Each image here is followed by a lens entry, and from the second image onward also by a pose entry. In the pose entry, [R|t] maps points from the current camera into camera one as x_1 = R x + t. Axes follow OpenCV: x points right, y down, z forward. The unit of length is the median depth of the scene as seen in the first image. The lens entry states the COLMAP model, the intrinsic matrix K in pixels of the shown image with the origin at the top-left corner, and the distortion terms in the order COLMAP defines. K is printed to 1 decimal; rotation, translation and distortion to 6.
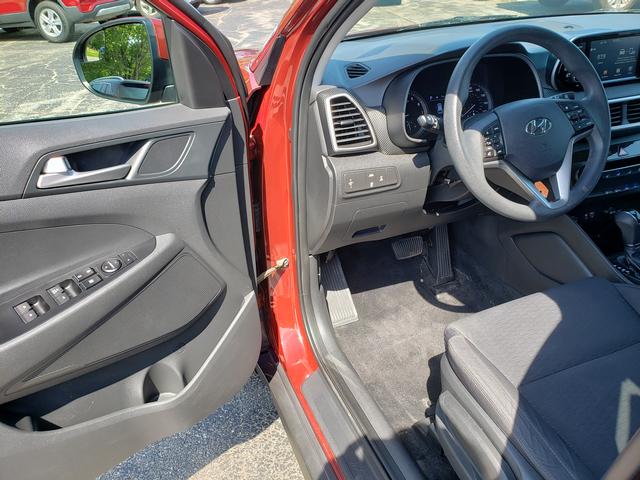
lens RADIAL K [[494.6, 0, 324.8], [0, 494.6, 246.4], [0, 0, 1]] dist [0.011063, -0.007571]
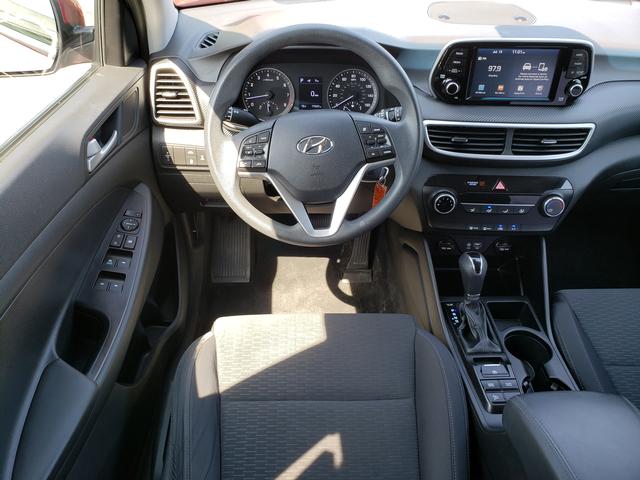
lens RADIAL K [[494.6, 0, 319.1], [0, 494.6, 236.1], [0, 0, 1]] dist [0.011063, -0.007571]
pose [[0.934109, 0.260474, -0.244118, 0.611530], [-0.224411, 0.960268, 0.165908, -0.203319], [0.277633, -0.100194, 0.955448, 0.113304]]
